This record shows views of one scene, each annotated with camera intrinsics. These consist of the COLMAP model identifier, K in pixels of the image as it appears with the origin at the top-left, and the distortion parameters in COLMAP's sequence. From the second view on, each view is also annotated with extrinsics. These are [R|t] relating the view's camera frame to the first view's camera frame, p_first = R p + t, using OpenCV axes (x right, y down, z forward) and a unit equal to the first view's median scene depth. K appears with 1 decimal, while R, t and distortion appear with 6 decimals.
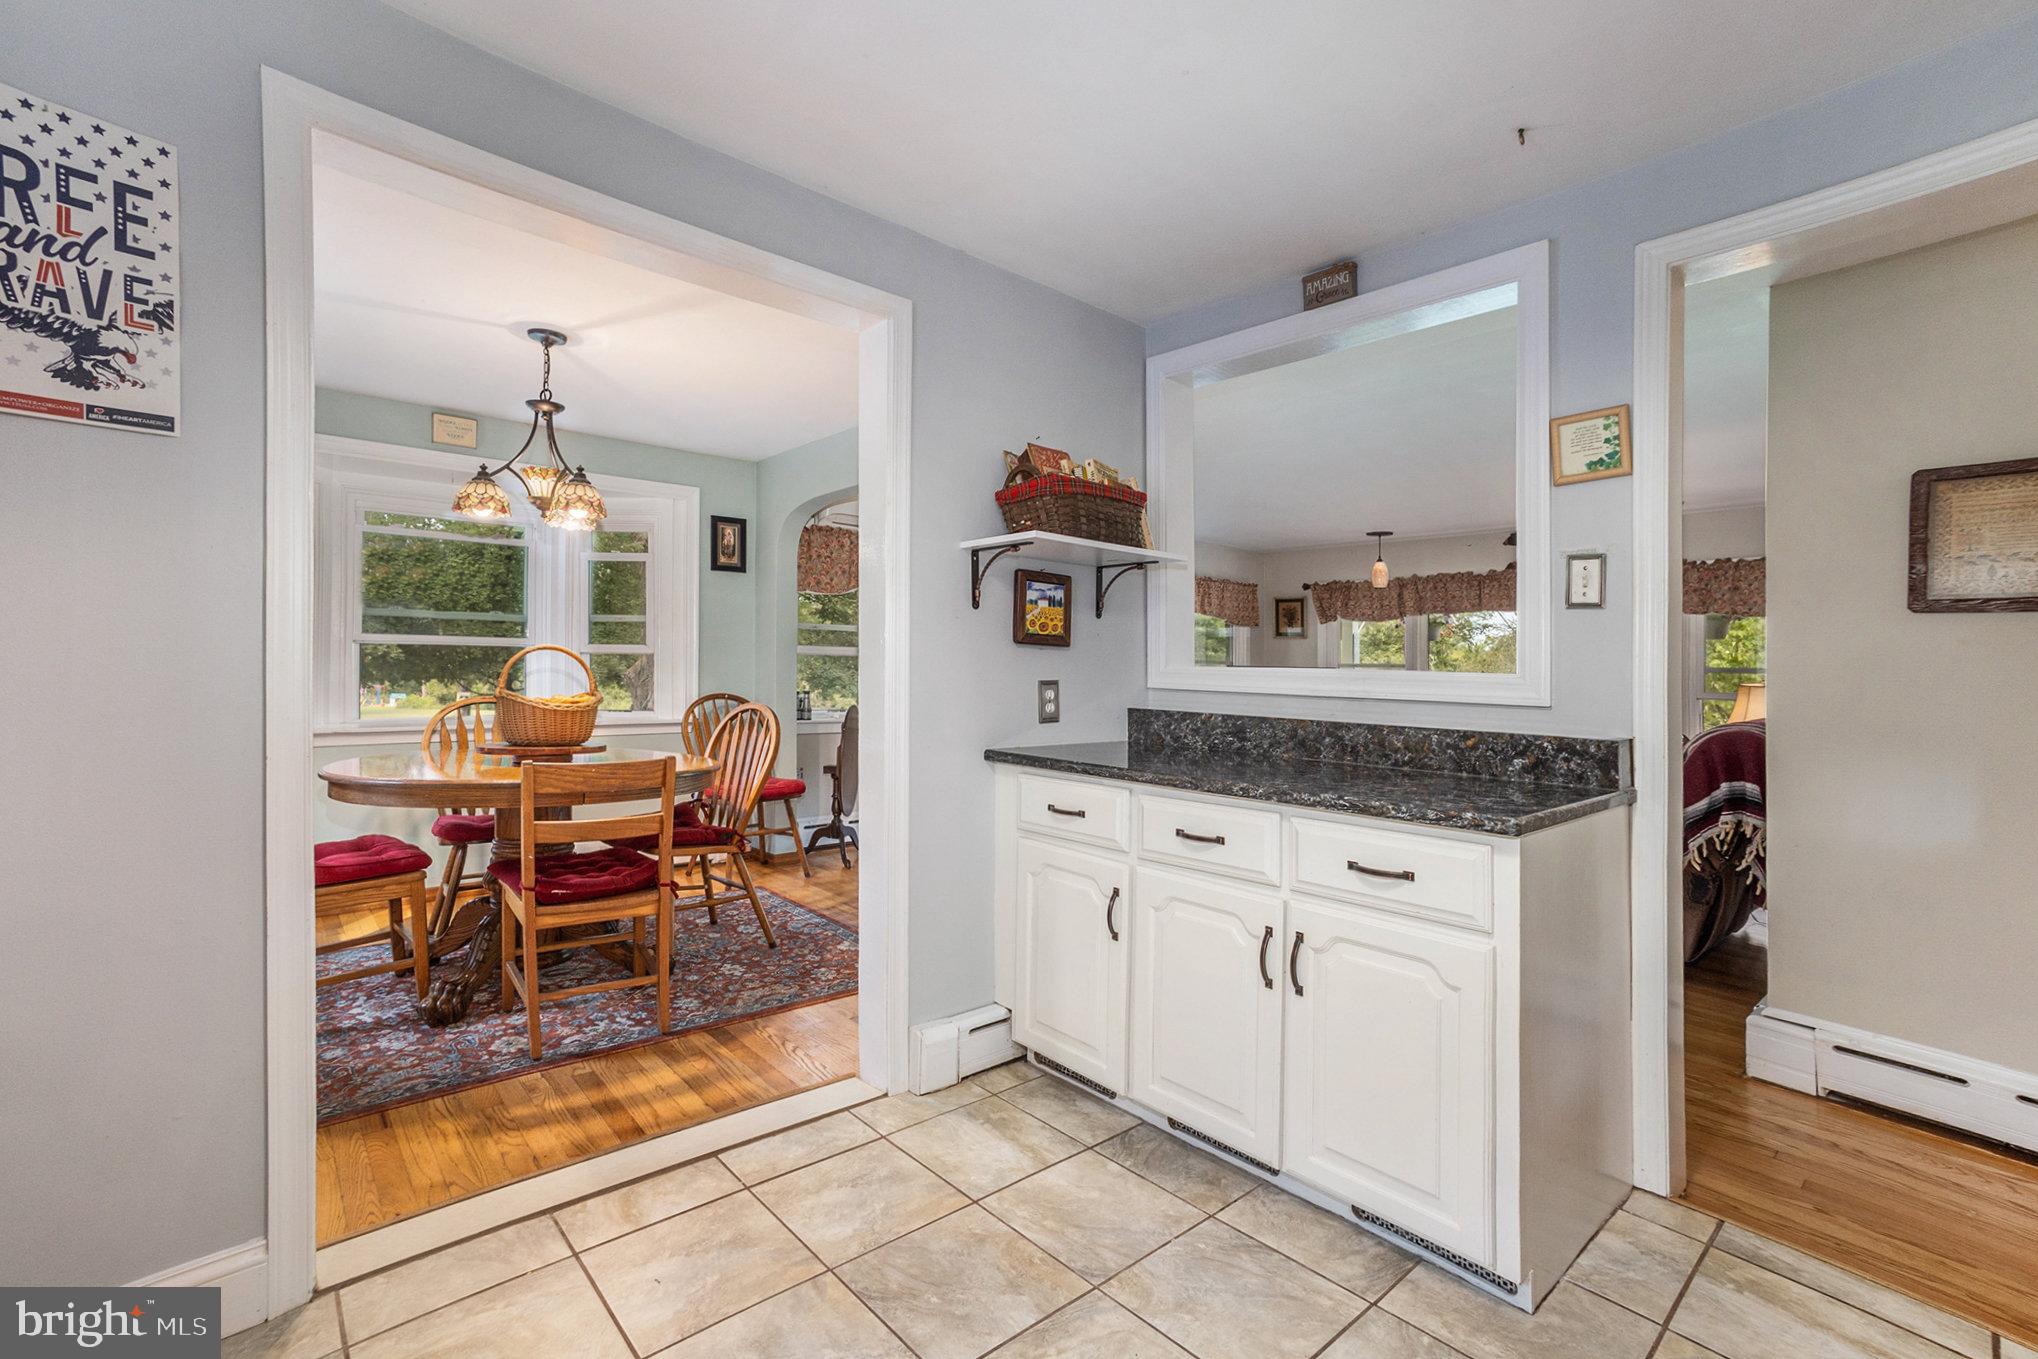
lens RADIAL K [[900.6, 0, 1025.8], [0, 900.6, 697.0], [0, 0, 1]] dist [-0.063486, 0.043757]
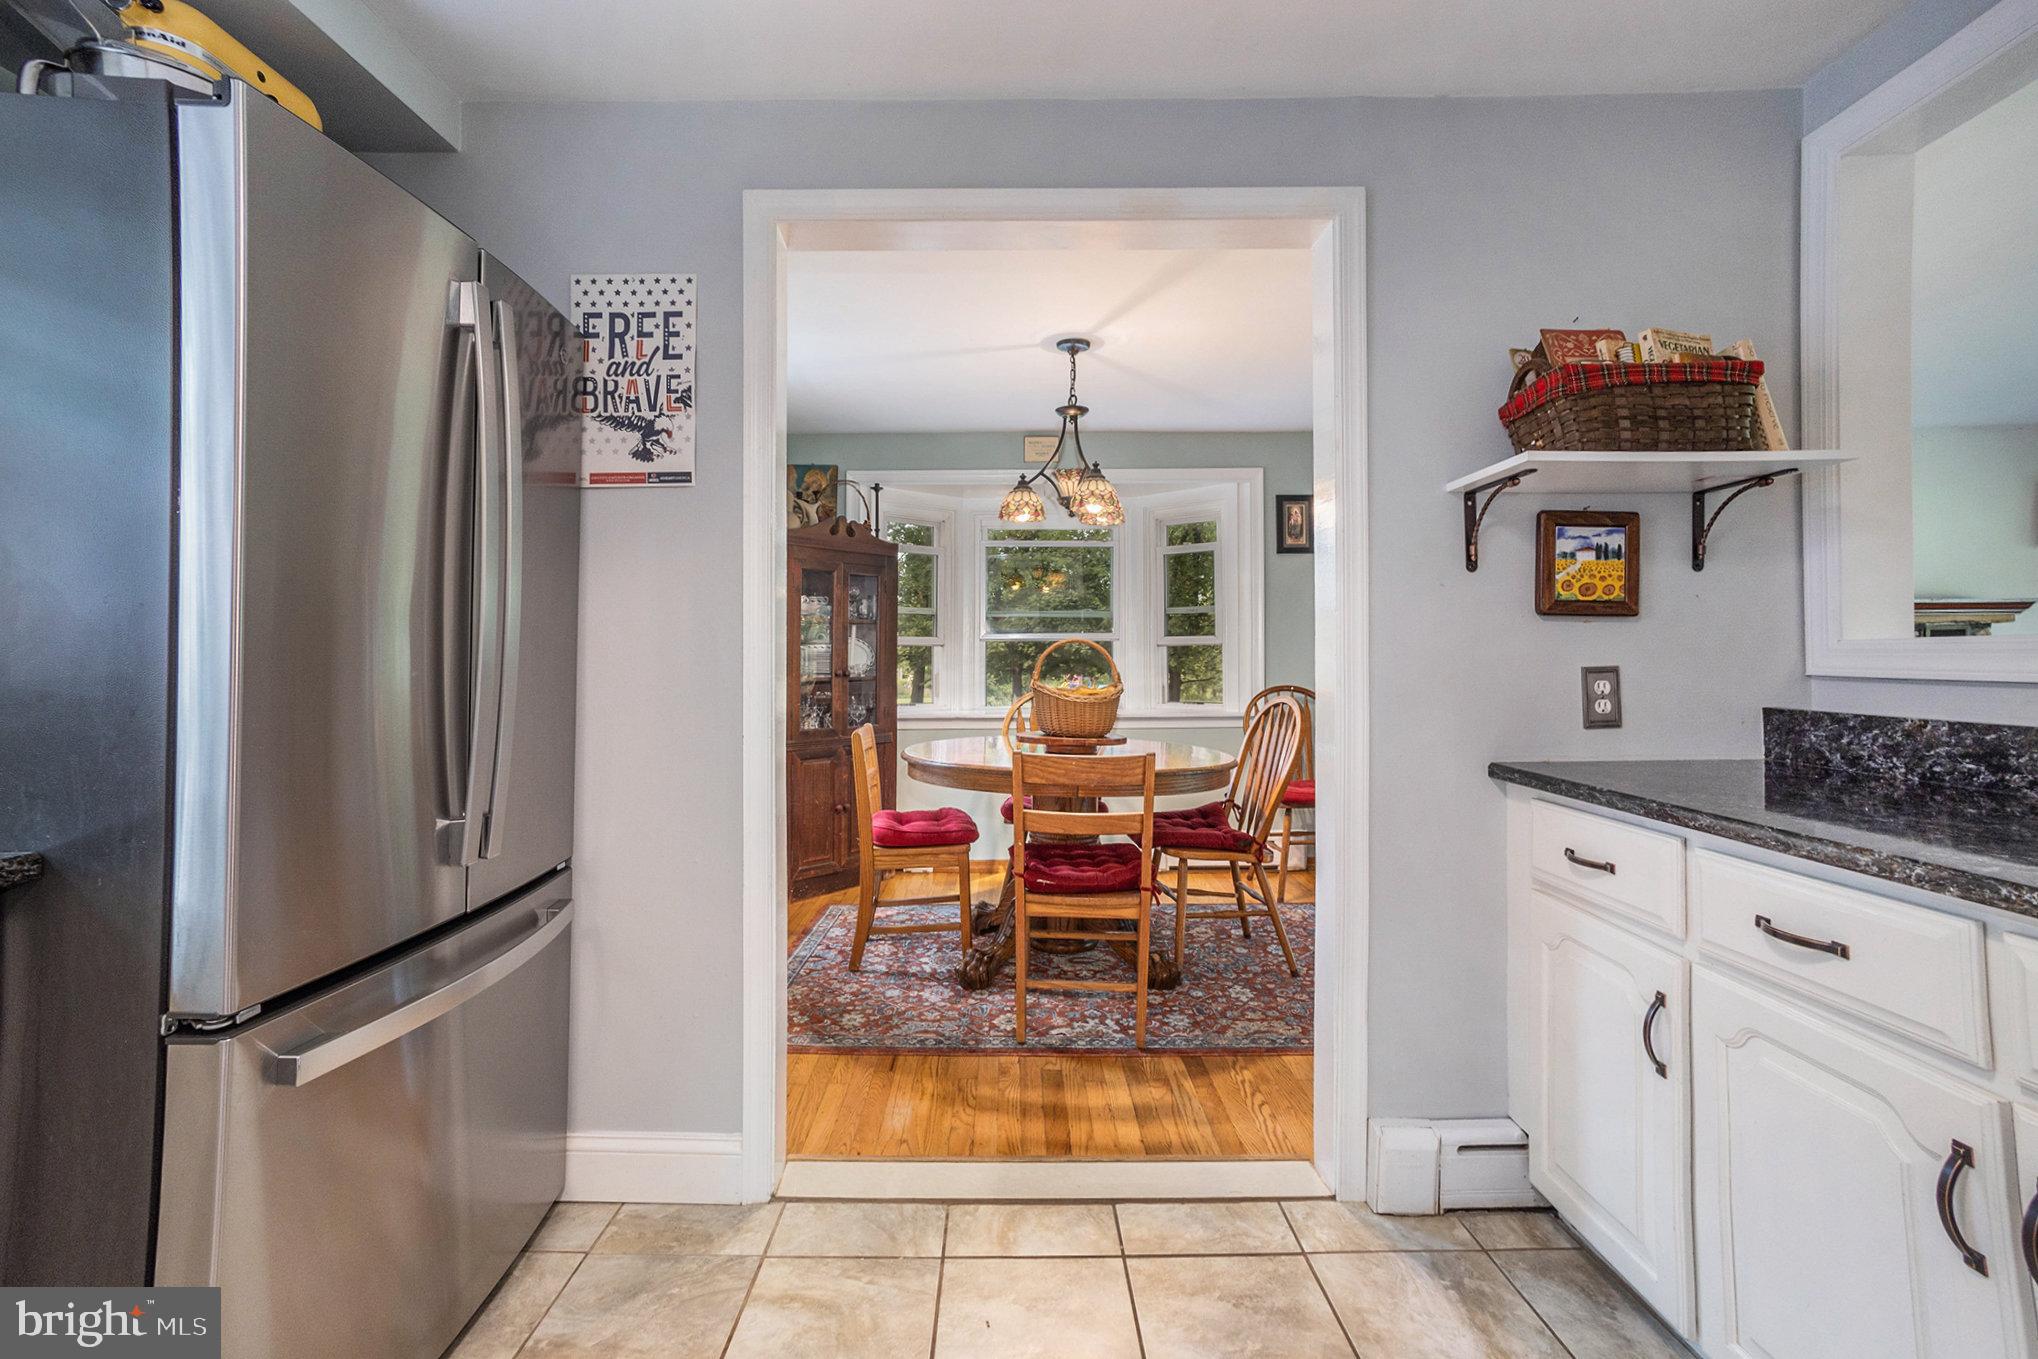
lens RADIAL K [[934.3, 0, 947.9], [0, 934.3, 643.7], [0, 0, 1]] dist [-0.079704, 0.026261]
pose [[0.730549, -0.029099, -0.682240, 0.132266], [-0.004273, 0.998877, -0.047181, -0.001047], [0.682846, 0.037383, 0.729605, 0.153409]]
